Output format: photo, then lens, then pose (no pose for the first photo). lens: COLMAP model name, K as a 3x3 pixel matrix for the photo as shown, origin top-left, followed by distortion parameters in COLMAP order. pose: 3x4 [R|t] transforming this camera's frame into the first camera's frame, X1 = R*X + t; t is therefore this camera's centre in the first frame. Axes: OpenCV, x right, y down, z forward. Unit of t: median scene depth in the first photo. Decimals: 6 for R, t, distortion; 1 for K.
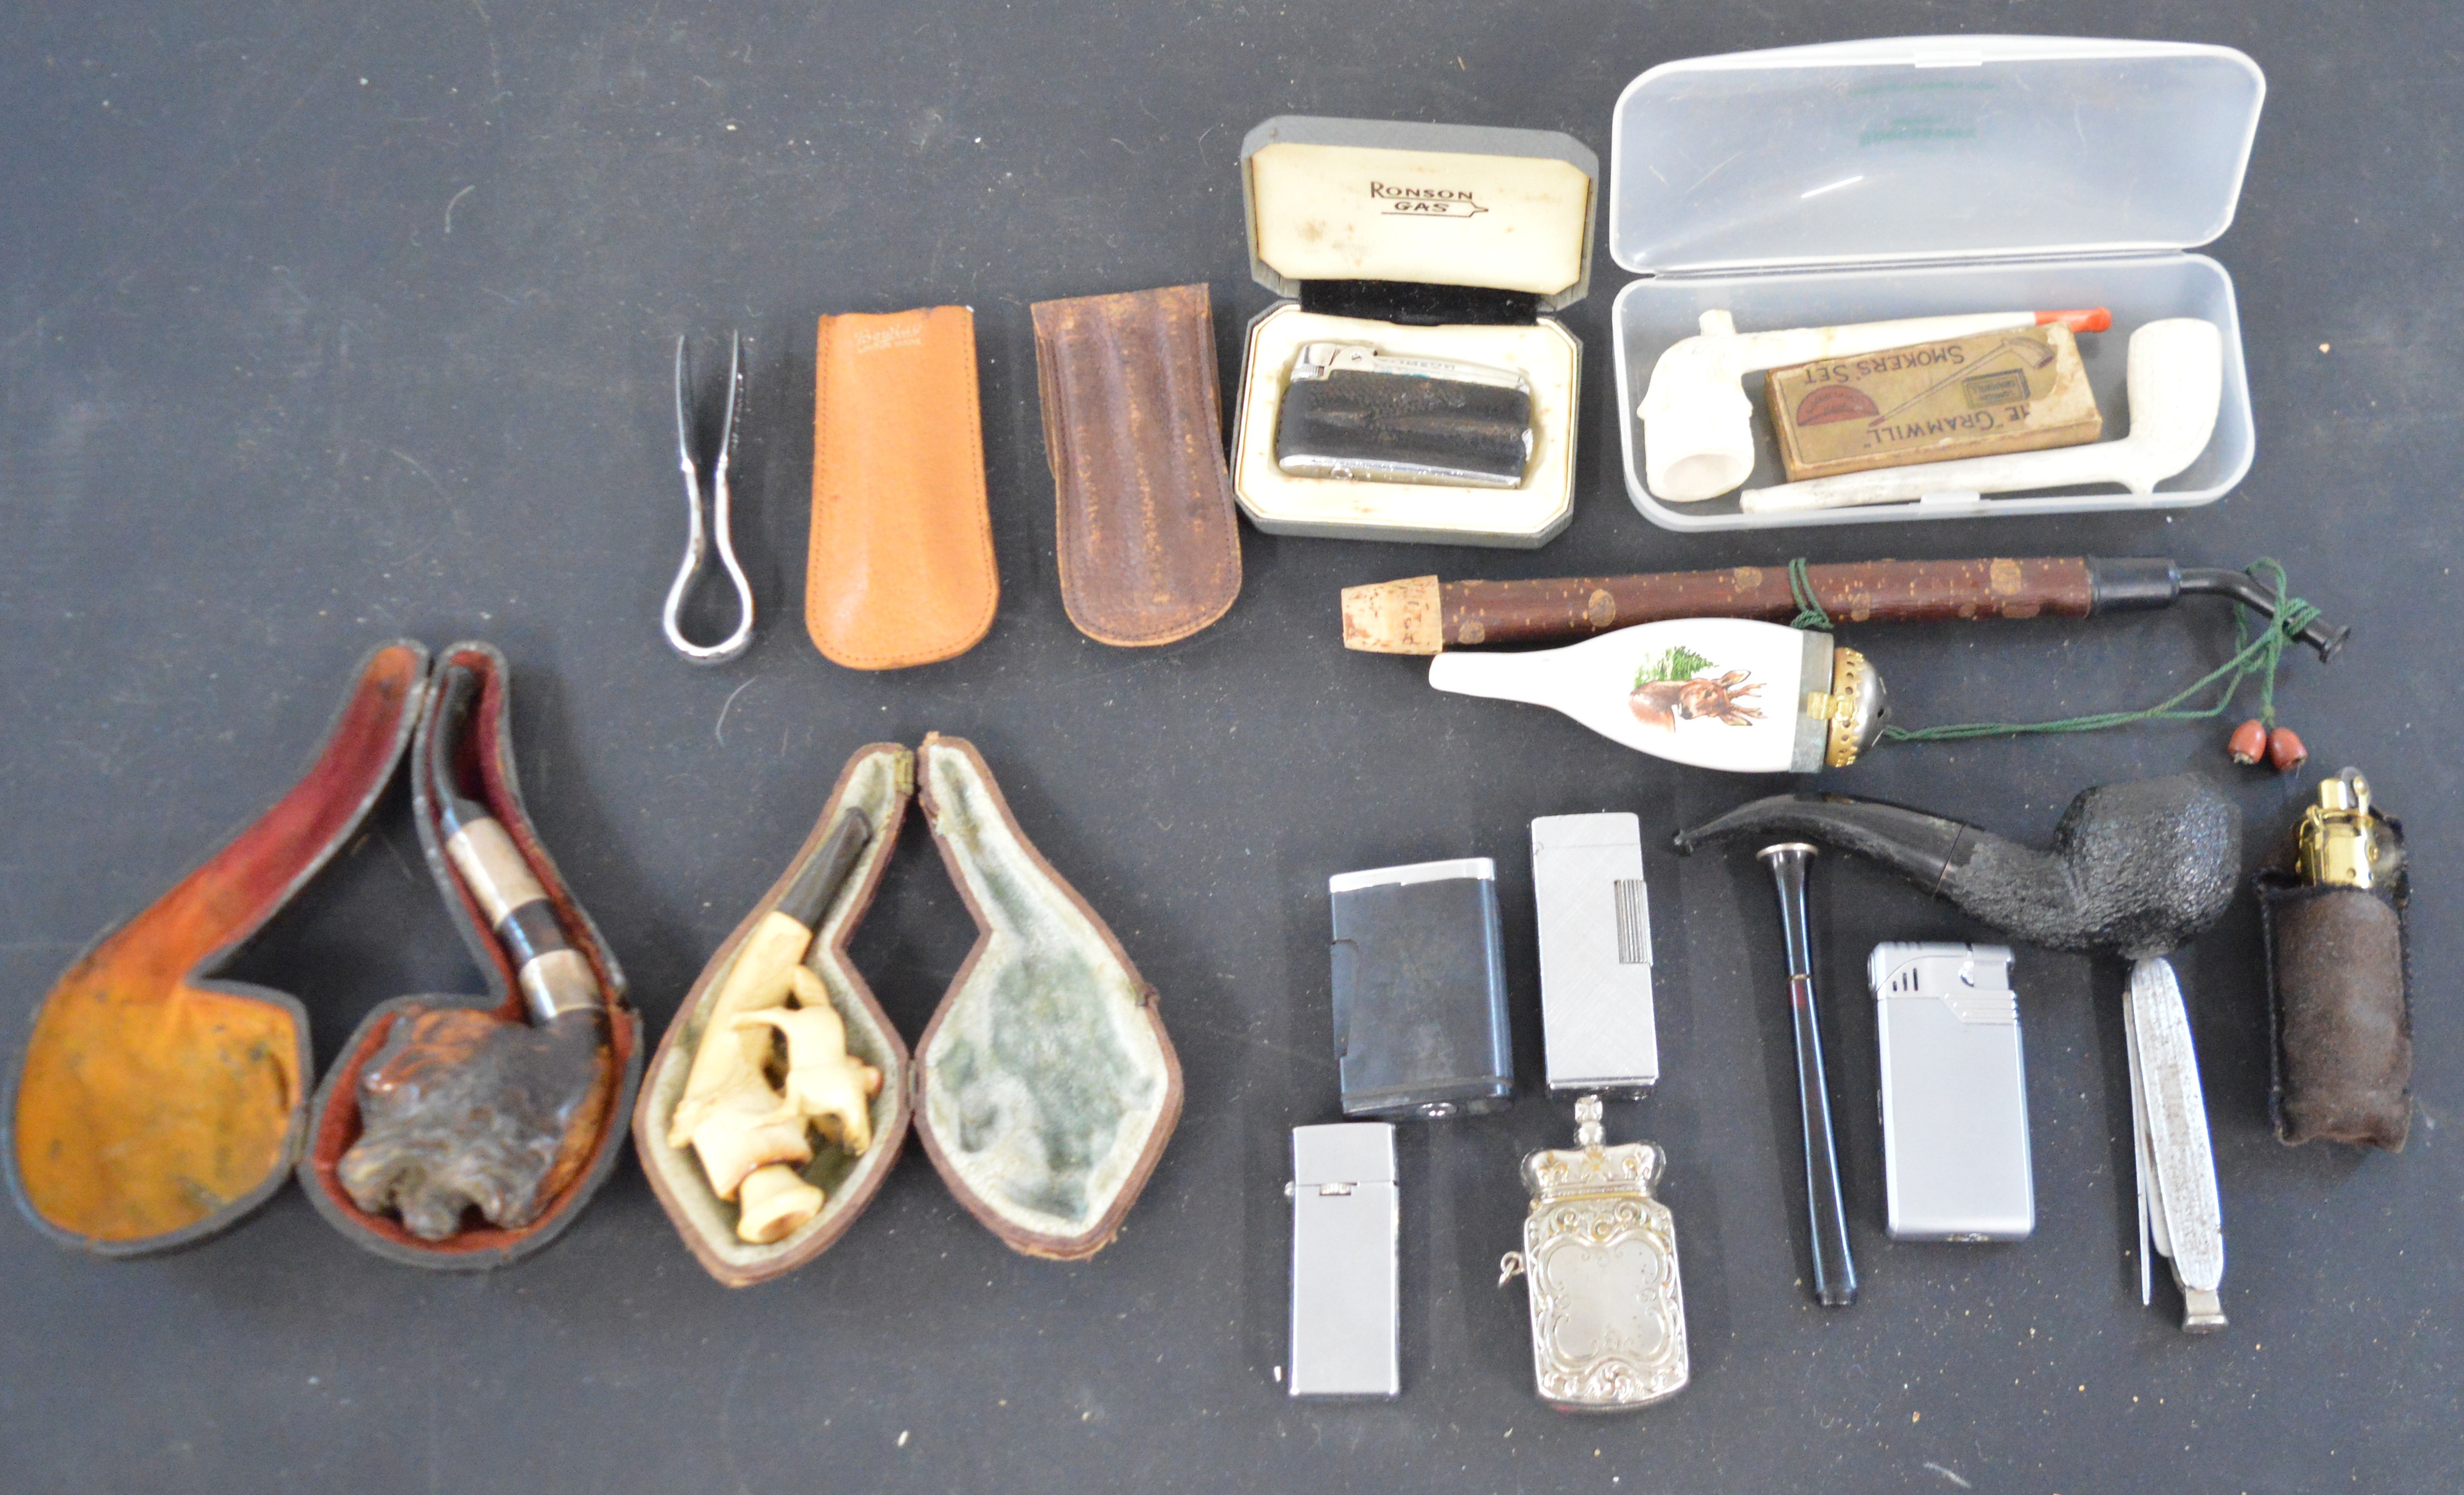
lens RADIAL K [[2277.5, 0, 1502.1], [0, 2277.5, 700.3], [0, 0, 1]] dist [-0.095473, 0.010887]
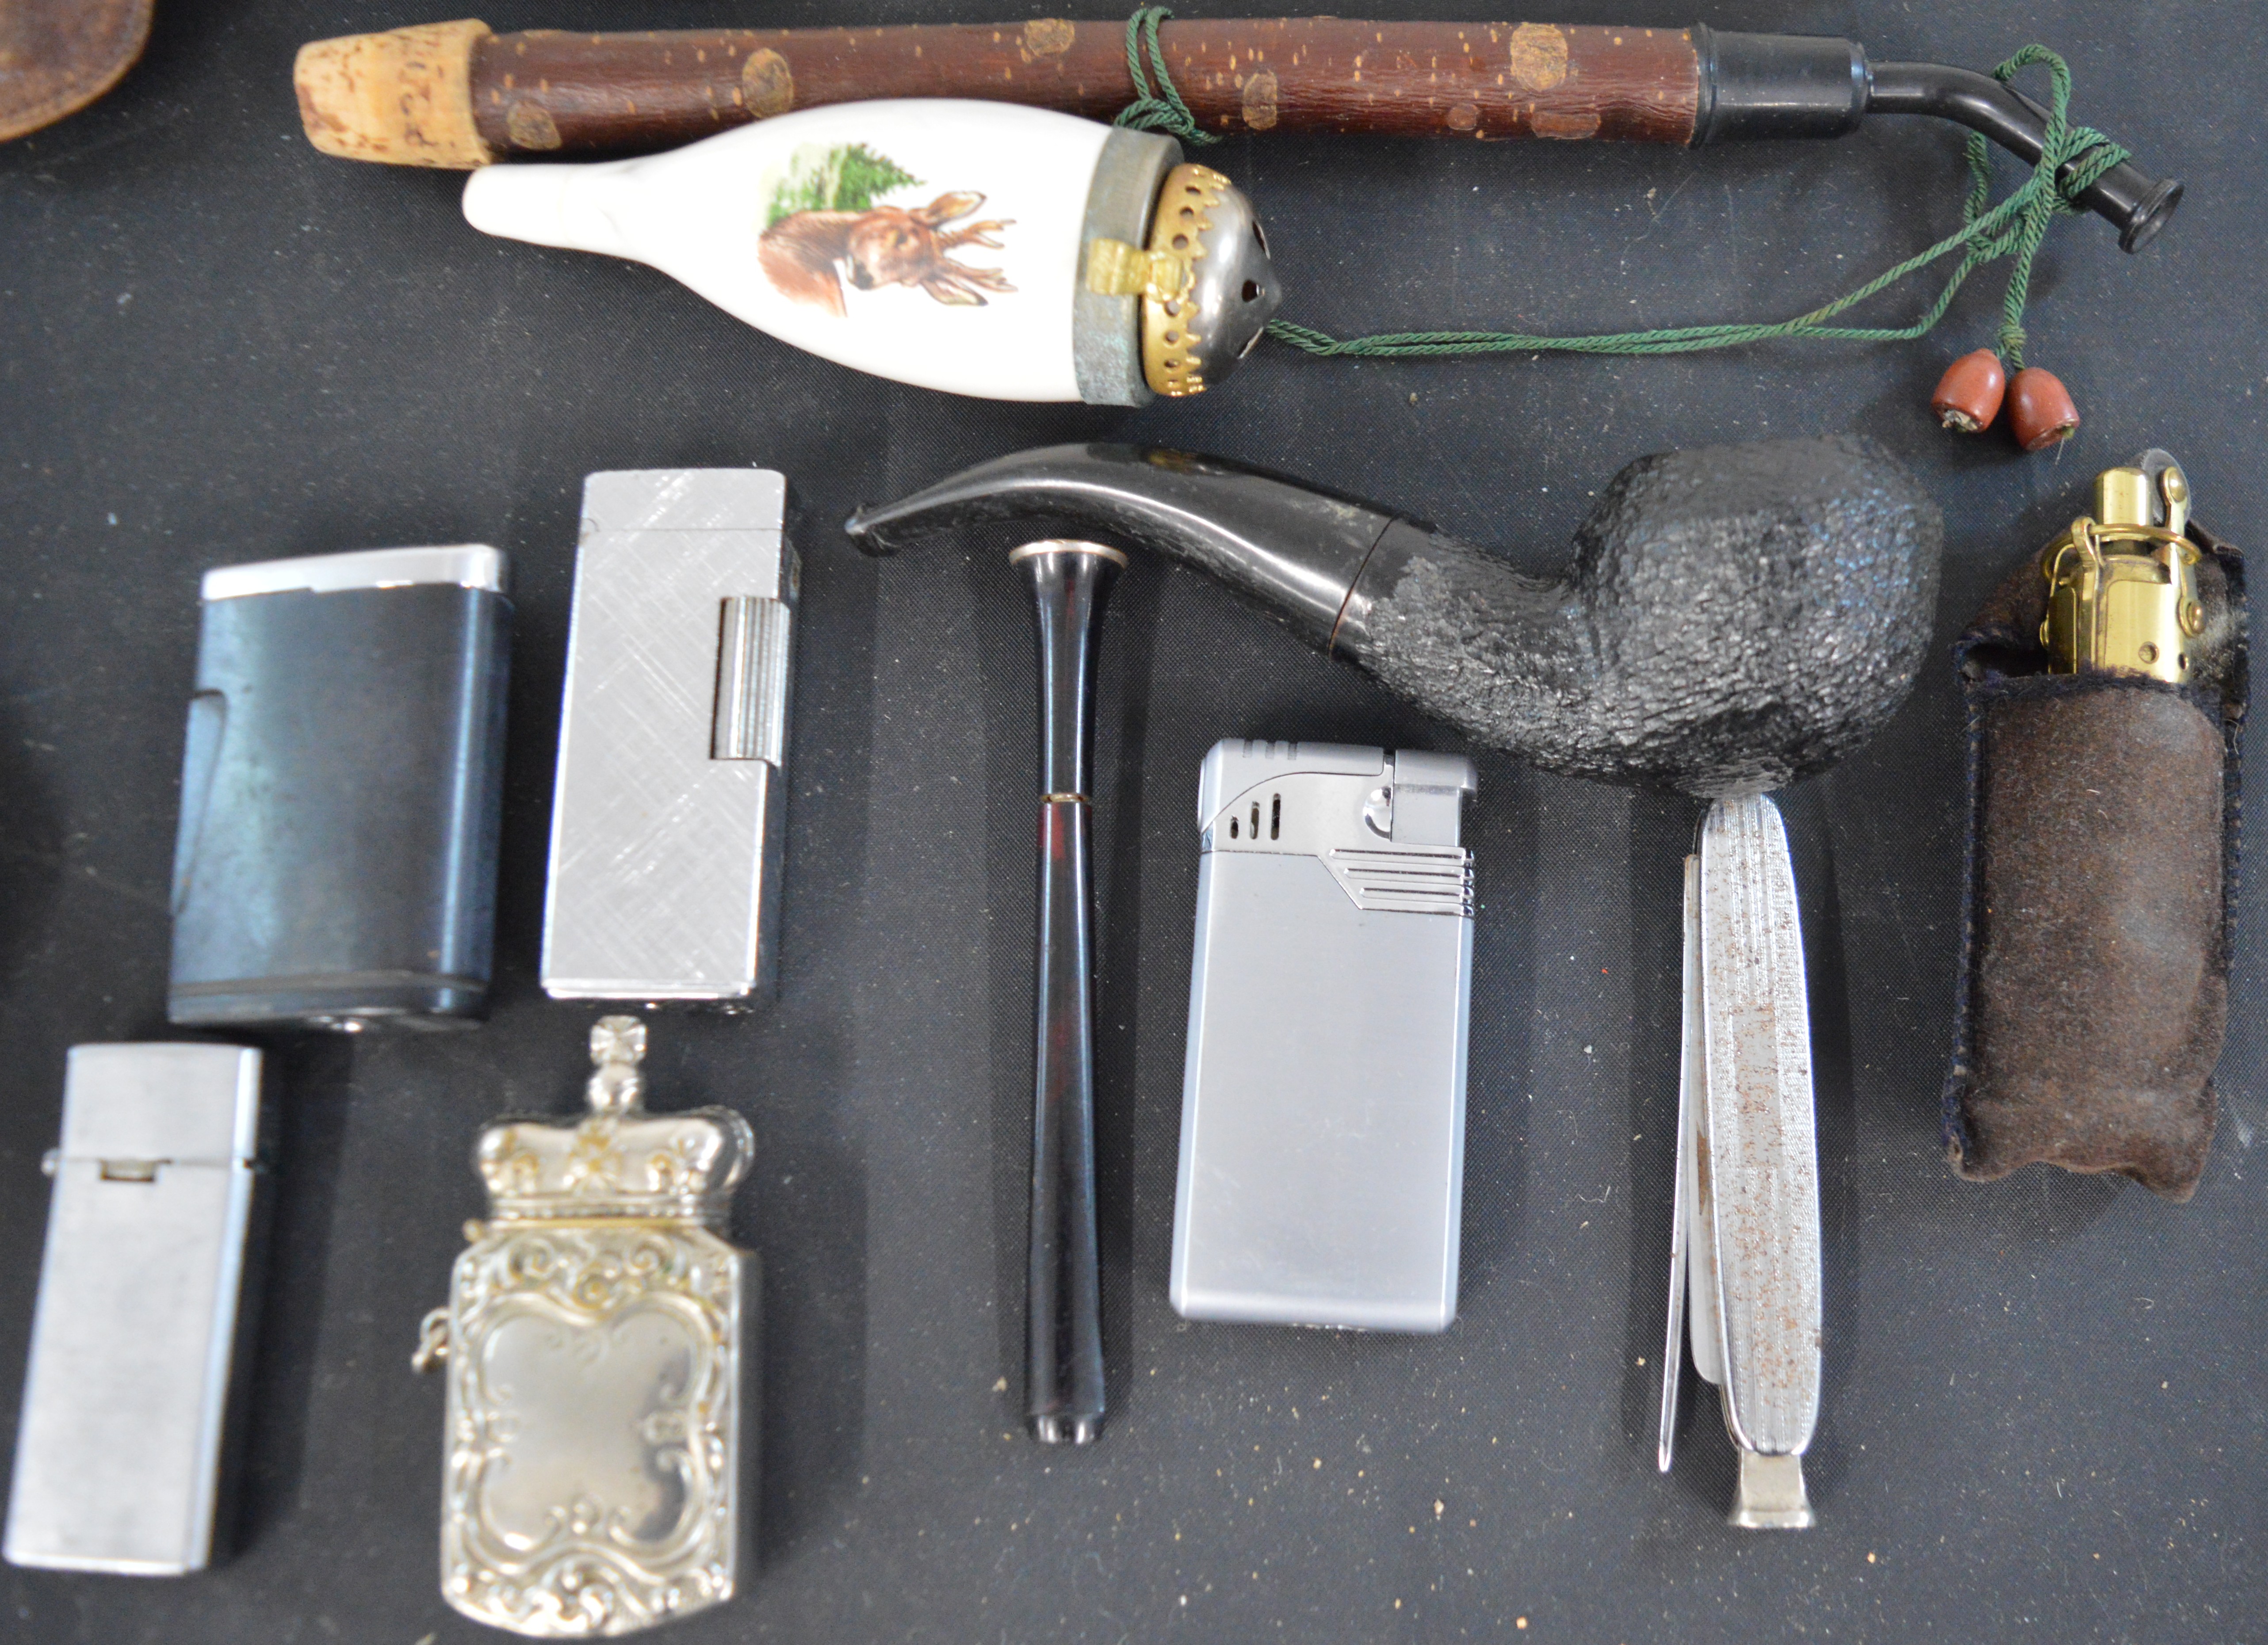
lens RADIAL K [[2354.7, 0, 1134.0], [0, 2354.7, 822.5], [0, 0, 1]] dist [-0.106423, 0.016122]
pose [[0.998890, 0.043696, -0.017577, 0.157970], [-0.039531, 0.980701, 0.191473, 0.023172], [0.025605, -0.190566, 0.981340, 0.469456]]
